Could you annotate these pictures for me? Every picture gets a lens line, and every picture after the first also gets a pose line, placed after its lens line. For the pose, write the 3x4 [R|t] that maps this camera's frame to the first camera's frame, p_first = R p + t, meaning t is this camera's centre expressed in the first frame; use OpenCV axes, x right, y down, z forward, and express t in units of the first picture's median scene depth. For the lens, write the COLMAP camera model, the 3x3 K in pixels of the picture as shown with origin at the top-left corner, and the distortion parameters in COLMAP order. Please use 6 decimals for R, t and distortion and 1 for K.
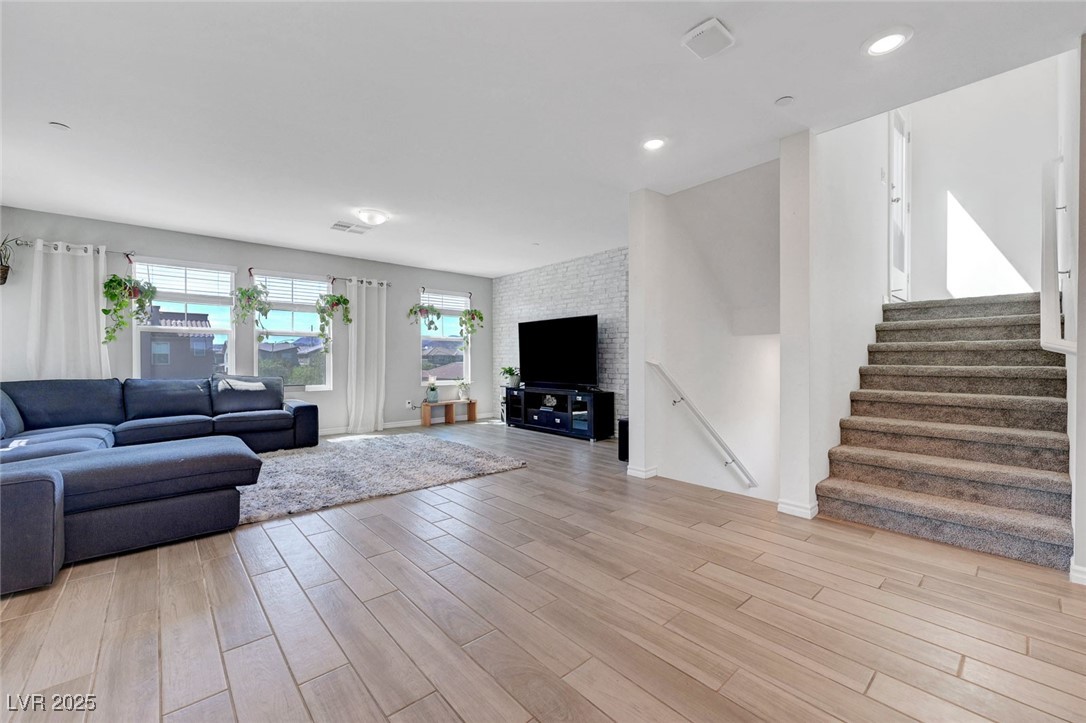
lens RADIAL K [[446.1, 0, 544.3], [0, 446.1, 358.1], [0, 0, 1]] dist [0.001884, 0.000681]
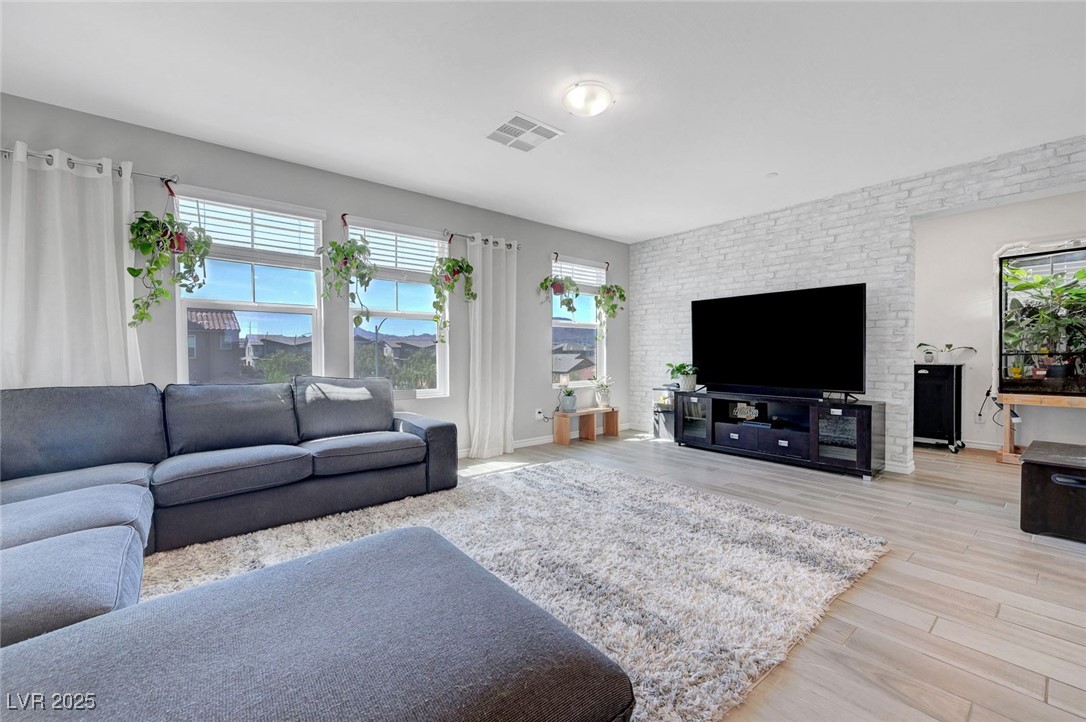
lens RADIAL K [[440.3, 0, 535.3], [0, 440.3, 358.9], [0, 0, 1]] dist [-0.000349, 0.000424]
pose [[0.999469, -0.000234, -0.032595, -0.359510], [0.000737, 0.999881, 0.015436, 0.002761], [0.032588, -0.015452, 0.999349, 0.361628]]
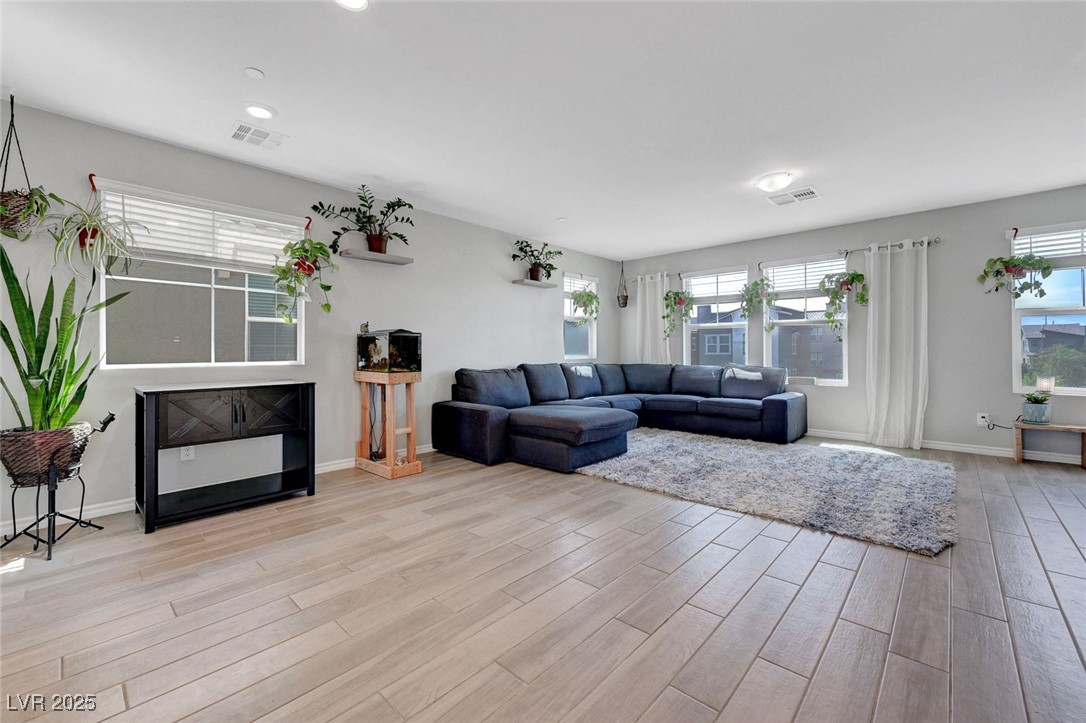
lens RADIAL K [[446.1, 0, 535.8], [0, 446.1, 354.6], [0, 0, 1]] dist [0.001884, 0.000681]
pose [[0.082572, 0.007838, -0.996554, 0.347862], [0.010468, 0.999907, 0.008731, -0.001573], [0.996530, -0.011153, 0.082482, 0.394934]]
